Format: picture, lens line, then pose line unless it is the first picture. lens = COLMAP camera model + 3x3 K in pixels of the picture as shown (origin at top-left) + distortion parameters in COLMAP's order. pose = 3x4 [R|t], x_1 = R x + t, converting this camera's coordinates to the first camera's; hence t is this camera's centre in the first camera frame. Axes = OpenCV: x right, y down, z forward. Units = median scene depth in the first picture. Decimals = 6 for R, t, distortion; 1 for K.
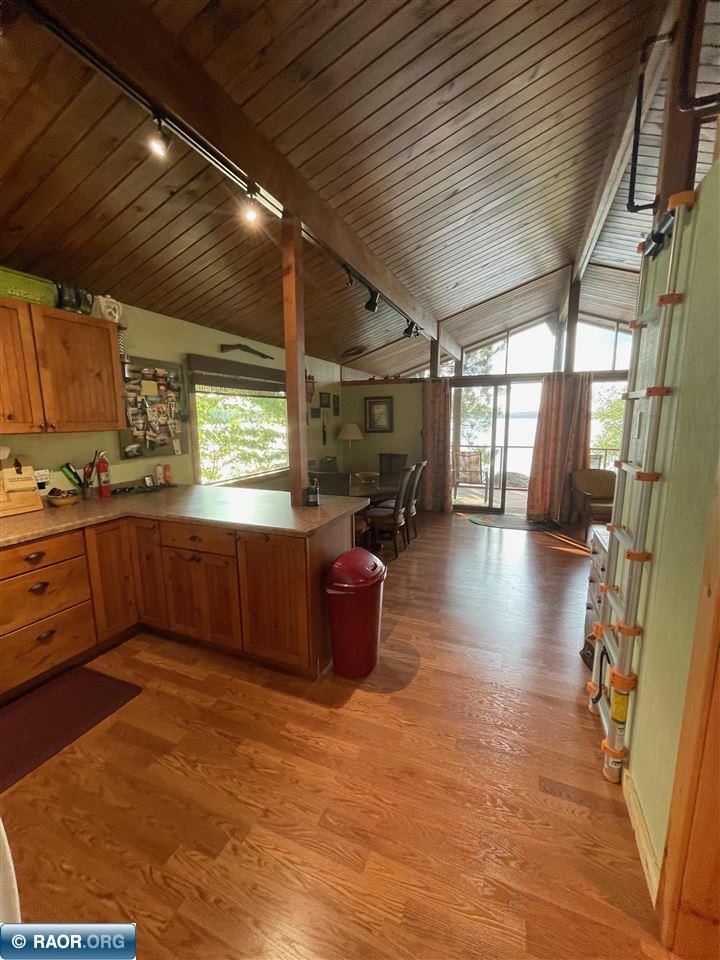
lens RADIAL K [[392.1, 0, 359.2], [0, 392.1, 481.0], [0, 0, 1]] dist [-0.001783, -0.000543]
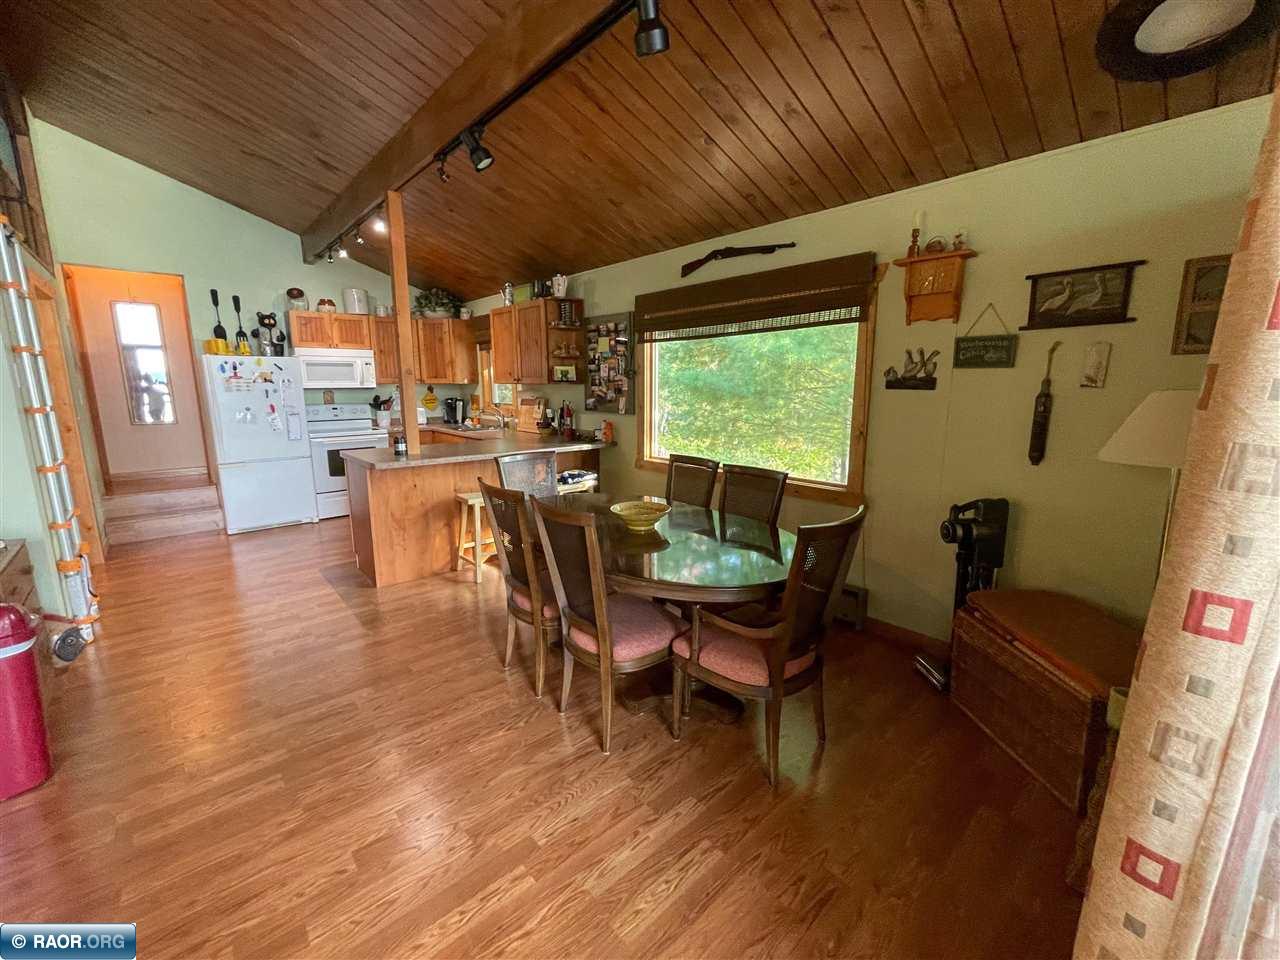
lens RADIAL K [[522.8, 0, 639.2], [0, 522.8, 480.7], [0, 0, 1]] dist [-0.001783, -0.000543]
pose [[-0.429569, 0.168111, -0.887248, 0.733167], [-0.144892, 0.956958, 0.251470, -0.267229], [0.891334, 0.236579, -0.386721, 1.787227]]
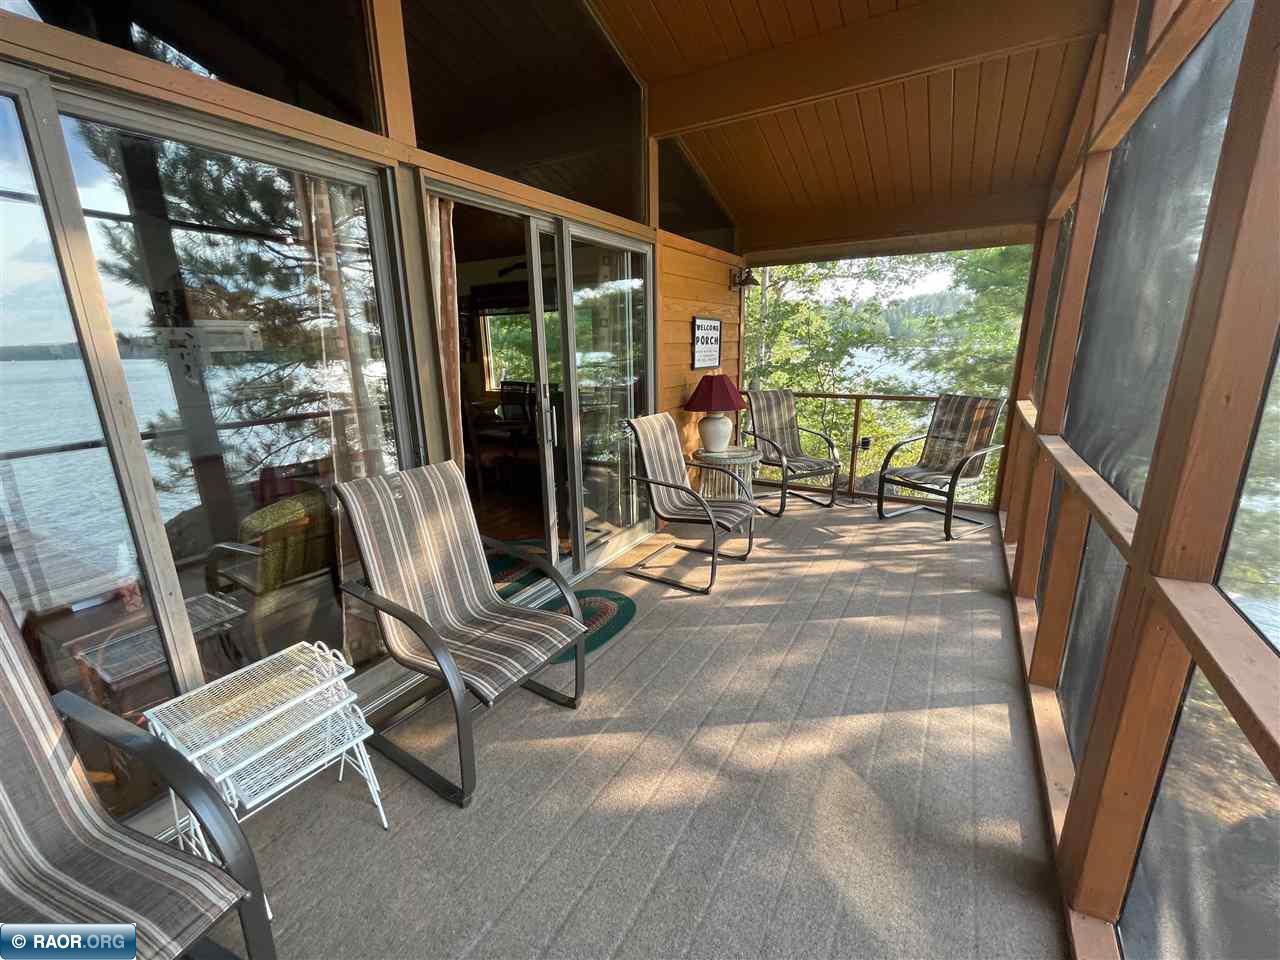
lens RADIAL K [[522.8, 0, 636.6], [0, 522.8, 478.6], [0, 0, 1]] dist [-0.001783, -0.000543]
pose [[-0.146708, 0.257394, -0.955105, 1.592113], [-0.138988, 0.950609, 0.277532, -0.321478], [0.979367, 0.173464, -0.103687, 2.161812]]
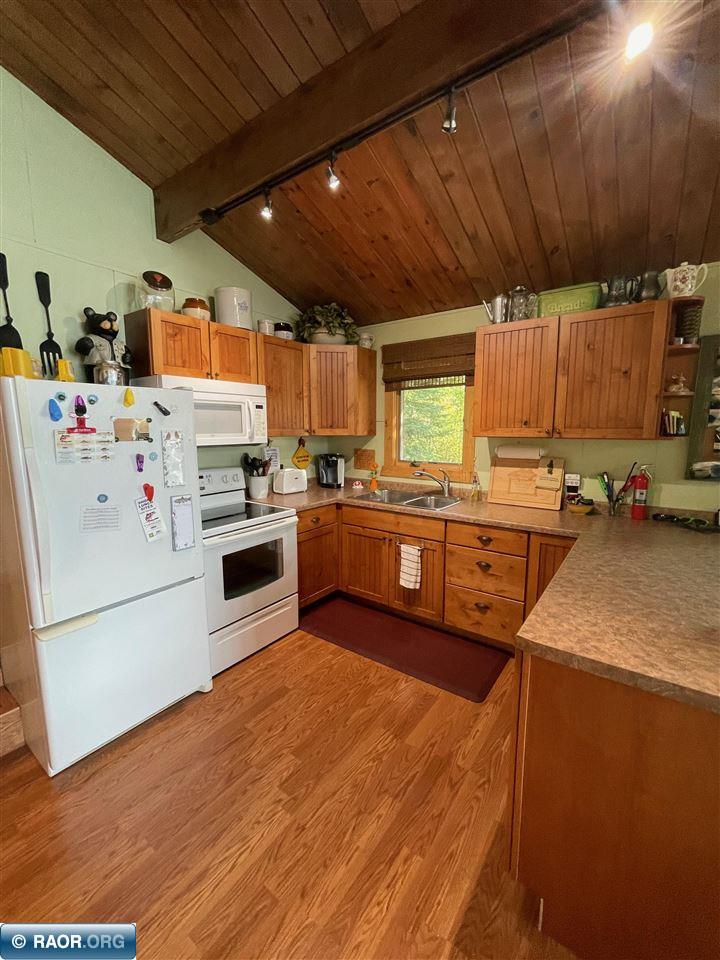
lens RADIAL K [[392.1, 0, 362.9], [0, 392.1, 481.0], [0, 0, 1]] dist [-0.001783, -0.000543]
pose [[-0.228523, 0.133522, -0.964339, 0.258251], [-0.155380, 0.972850, 0.171522, -0.084194], [0.961059, 0.189036, -0.201572, 0.560001]]
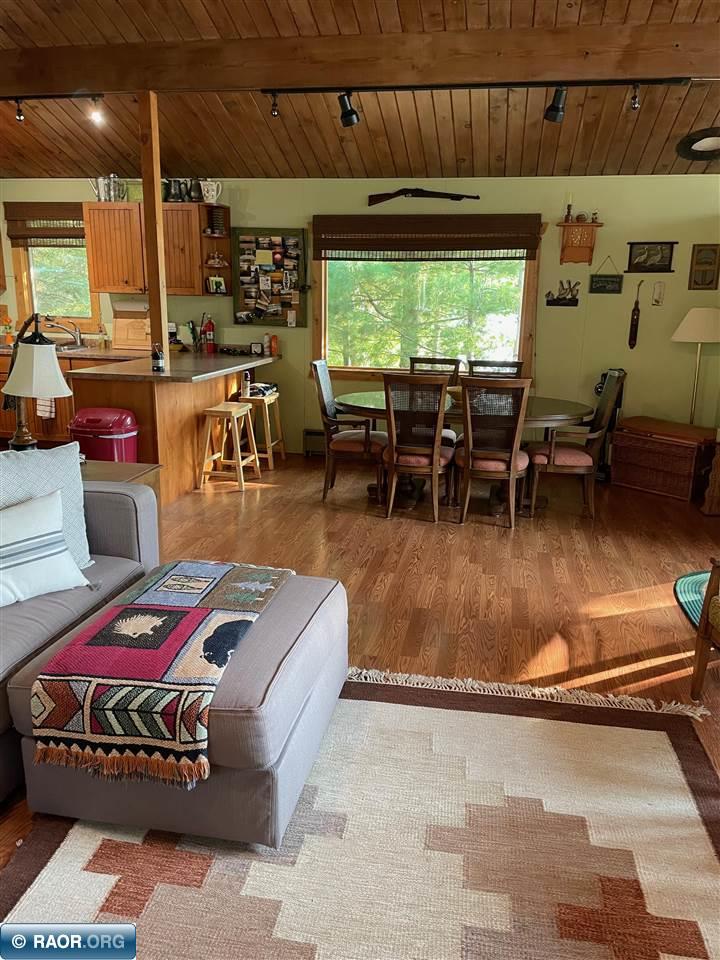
lens RADIAL K [[725.2, 0, 364.3], [0, 725.2, 475.3], [0, 0, 1]] dist [0.079132, -0.099031]
pose [[0.206399, 0.244475, -0.947434, 1.566377], [-0.177054, 0.961631, 0.209567, -0.142072], [0.962315, 0.124493, 0.241765, 0.907281]]
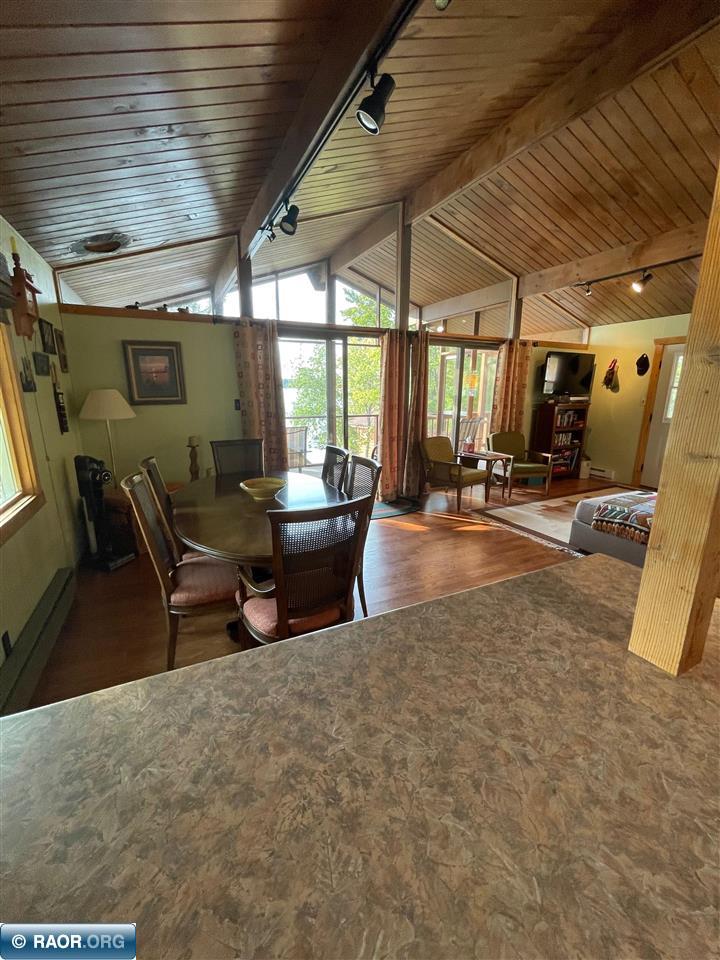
lens RADIAL K [[392.1, 0, 356.7], [0, 392.1, 479.0], [0, 0, 1]] dist [-0.001783, -0.000543]
pose [[0.664693, -0.162894, 0.729143, -0.417019], [0.108939, 0.986643, 0.121110, -0.112733], [-0.739132, -0.001068, 0.673560, 0.822814]]
